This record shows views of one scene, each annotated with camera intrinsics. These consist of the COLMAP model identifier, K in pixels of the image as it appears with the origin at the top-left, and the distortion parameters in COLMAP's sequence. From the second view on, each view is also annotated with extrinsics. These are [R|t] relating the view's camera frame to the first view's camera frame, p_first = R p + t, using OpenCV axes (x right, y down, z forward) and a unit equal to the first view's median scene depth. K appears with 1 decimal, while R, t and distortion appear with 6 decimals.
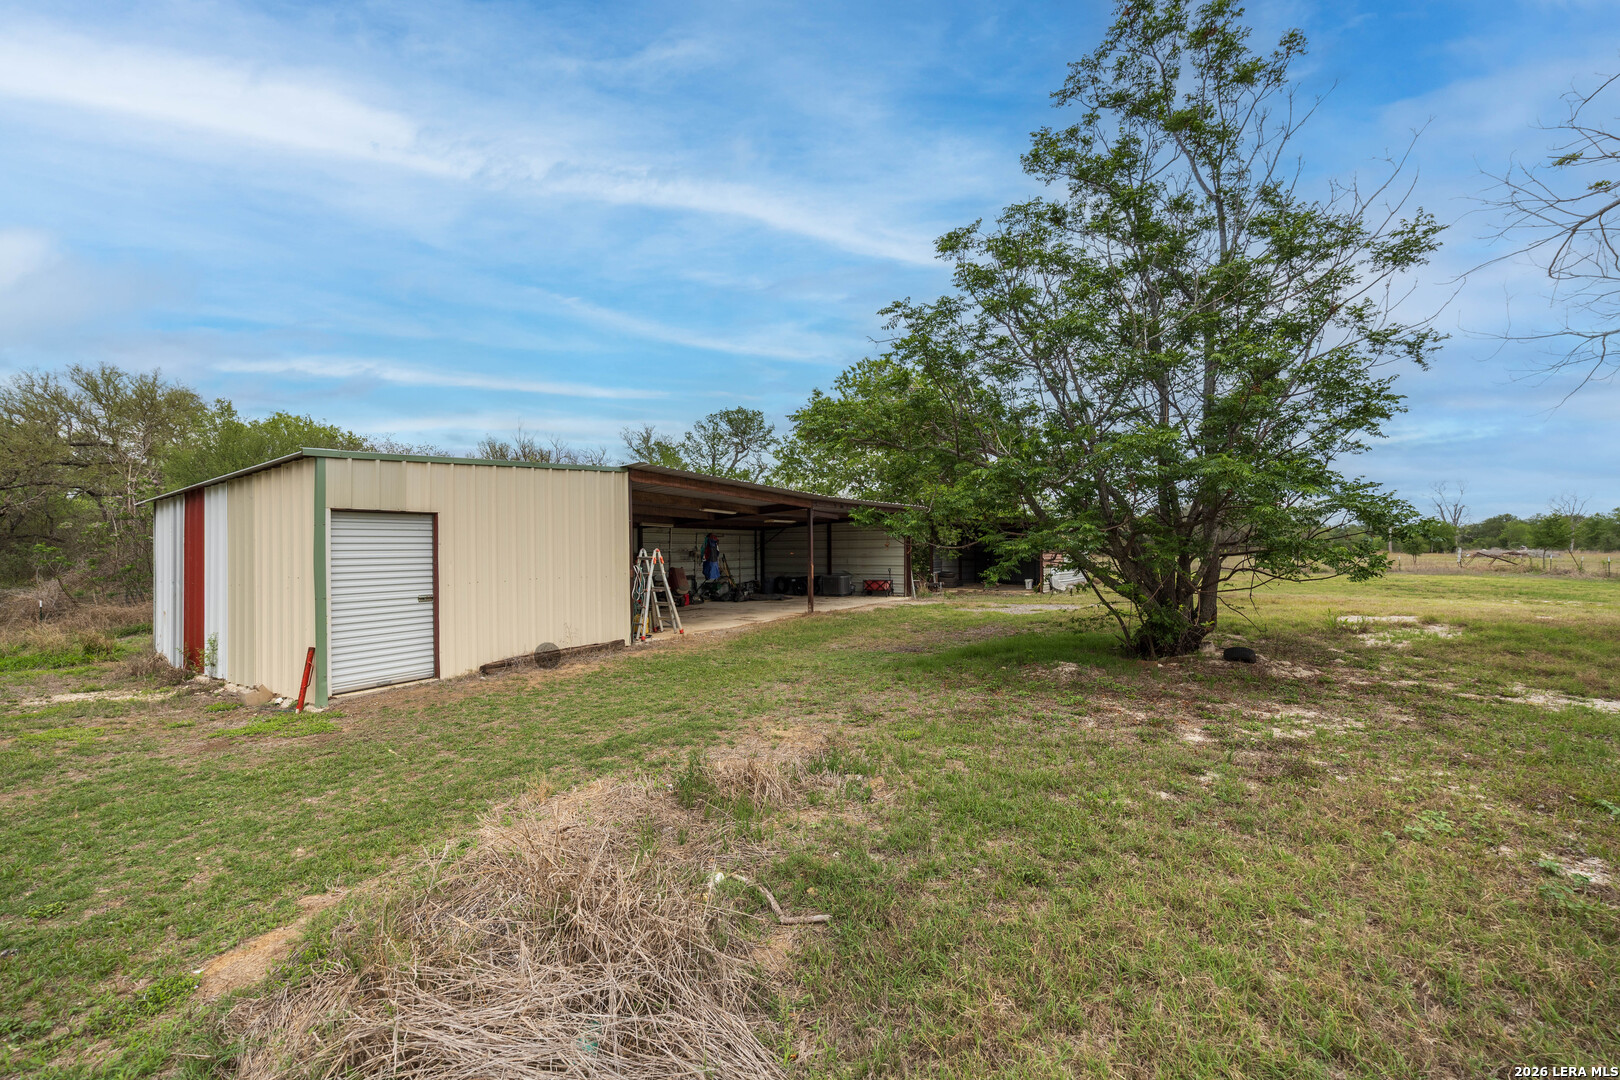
lens RADIAL K [[701.3, 0, 808.8], [0, 701.3, 544.2], [0, 0, 1]] dist [-0.000038, 0.000000]
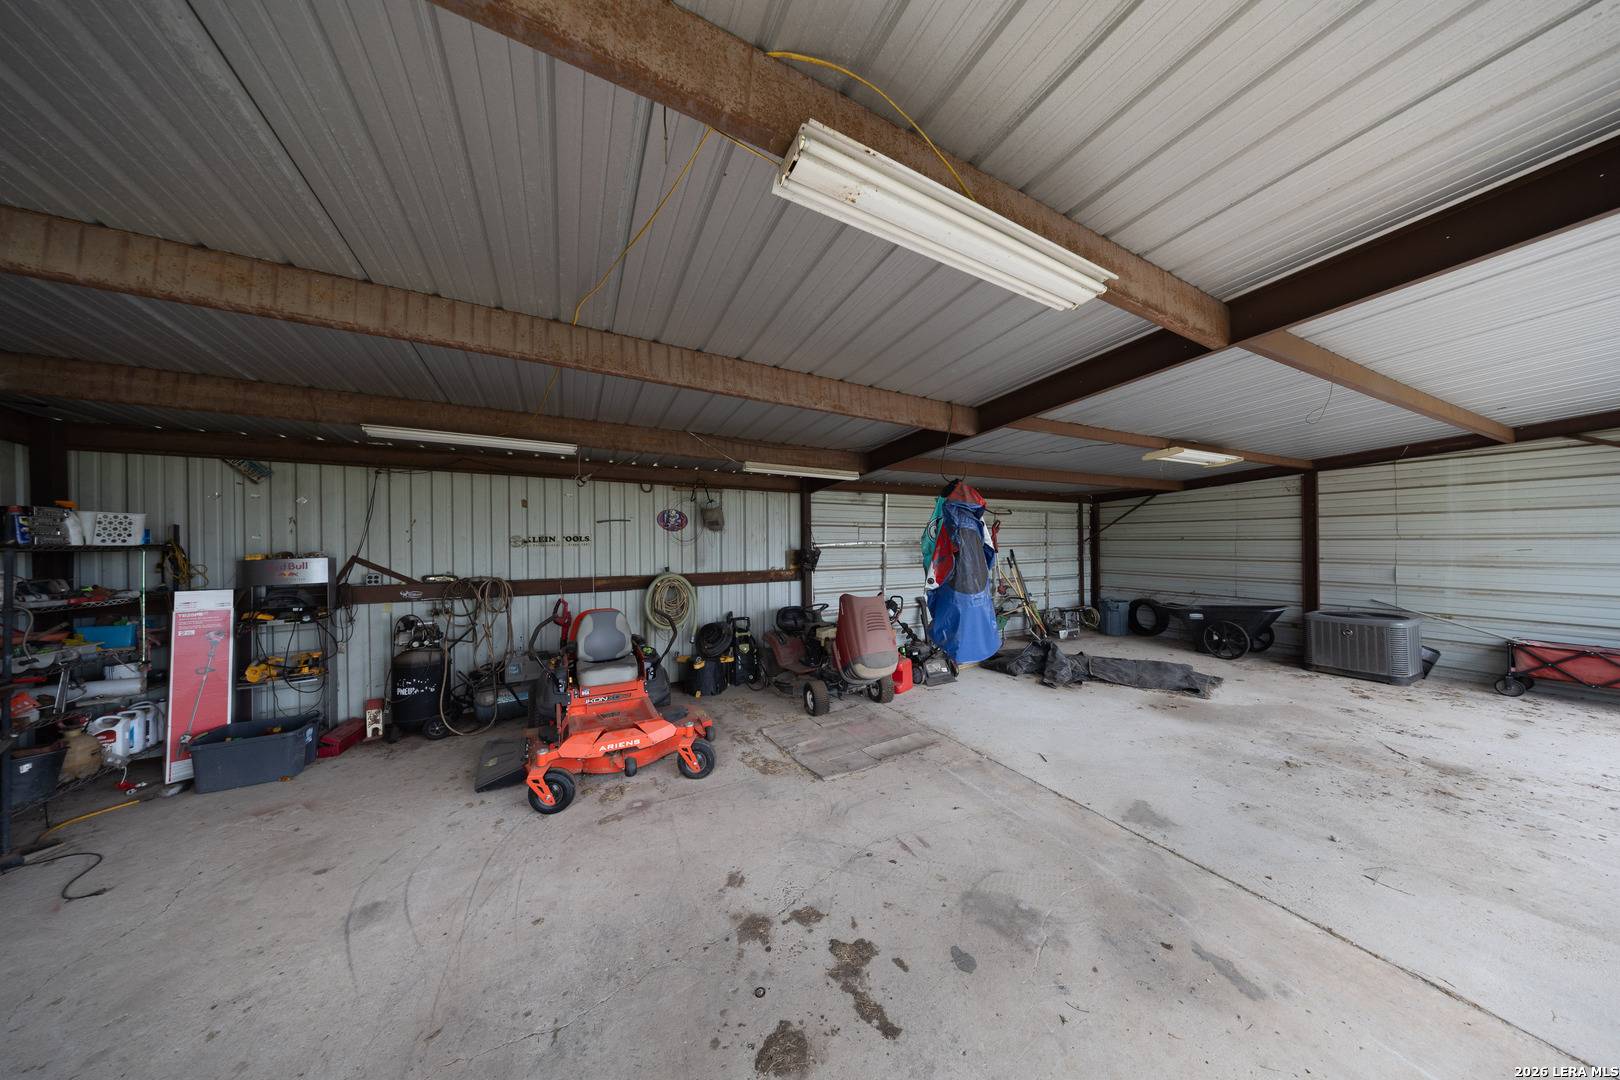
lens RADIAL K [[480.8, 0, 803.5], [0, 480.8, 537.1], [0, 0, 1]] dist [-0.000381, 0.000038]
pose [[0.860683, -0.003290, -0.509130, -0.072761], [0.004552, 0.999989, 0.001234, 0.003568], [0.509121, -0.003380, 0.860688, 0.615056]]
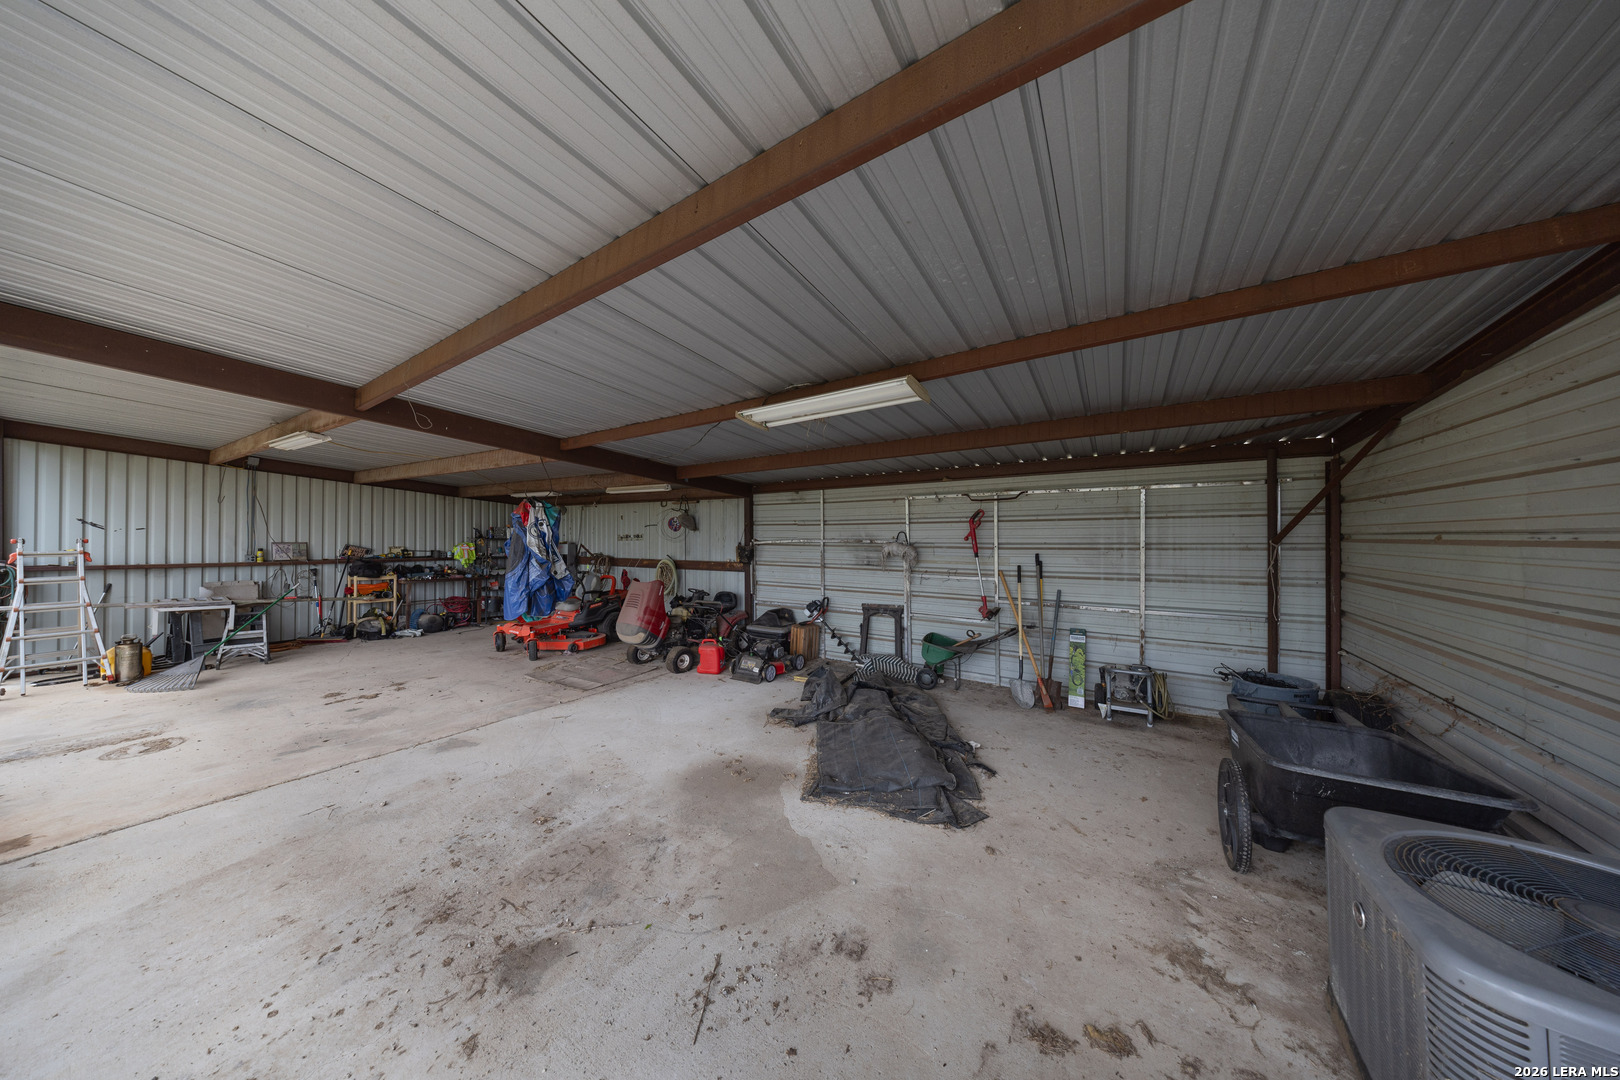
lens RADIAL K [[480.8, 0, 809.4], [0, 480.8, 537.0], [0, 0, 1]] dist [-0.000381, 0.000038]
pose [[-0.030658, 0.004157, -0.999521, 0.081730], [0.007927, 0.999961, 0.003916, 0.004161], [0.999499, -0.007803, -0.030689, 0.861967]]
